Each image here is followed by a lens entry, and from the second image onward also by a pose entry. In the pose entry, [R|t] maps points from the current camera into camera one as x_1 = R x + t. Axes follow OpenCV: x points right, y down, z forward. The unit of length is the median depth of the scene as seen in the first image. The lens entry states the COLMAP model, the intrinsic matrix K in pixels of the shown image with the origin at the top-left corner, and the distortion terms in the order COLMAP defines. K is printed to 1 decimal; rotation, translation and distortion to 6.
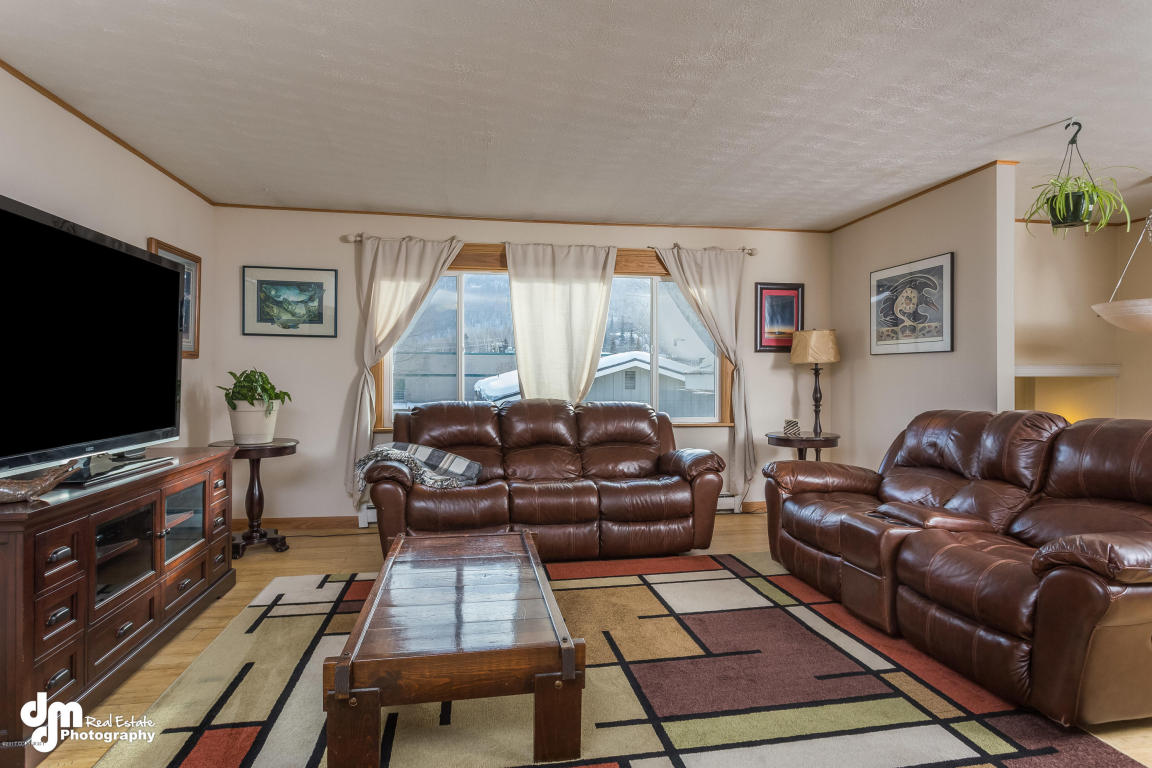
lens RADIAL K [[615.2, 0, 577.7], [0, 615.2, 370.7], [0, 0, 1]] dist [0.002017, -0.000941]
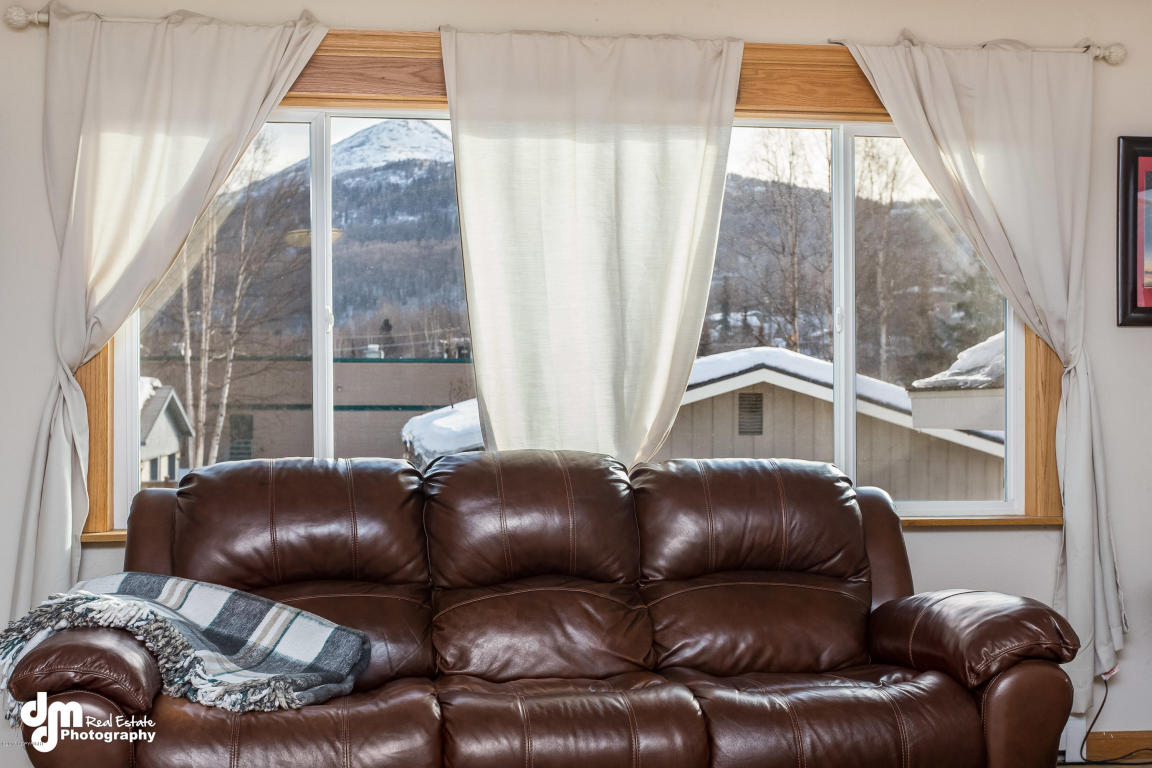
lens RADIAL K [[1345.9, 0, 574.5], [0, 1345.9, 392.4], [0, 0, 1]] dist [-0.026484, 0.000000]
pose [[0.999211, -0.004420, -0.039460, -0.007405], [0.004290, 0.999985, -0.003390, 0.015038], [0.039475, 0.003218, 0.999215, 0.222816]]
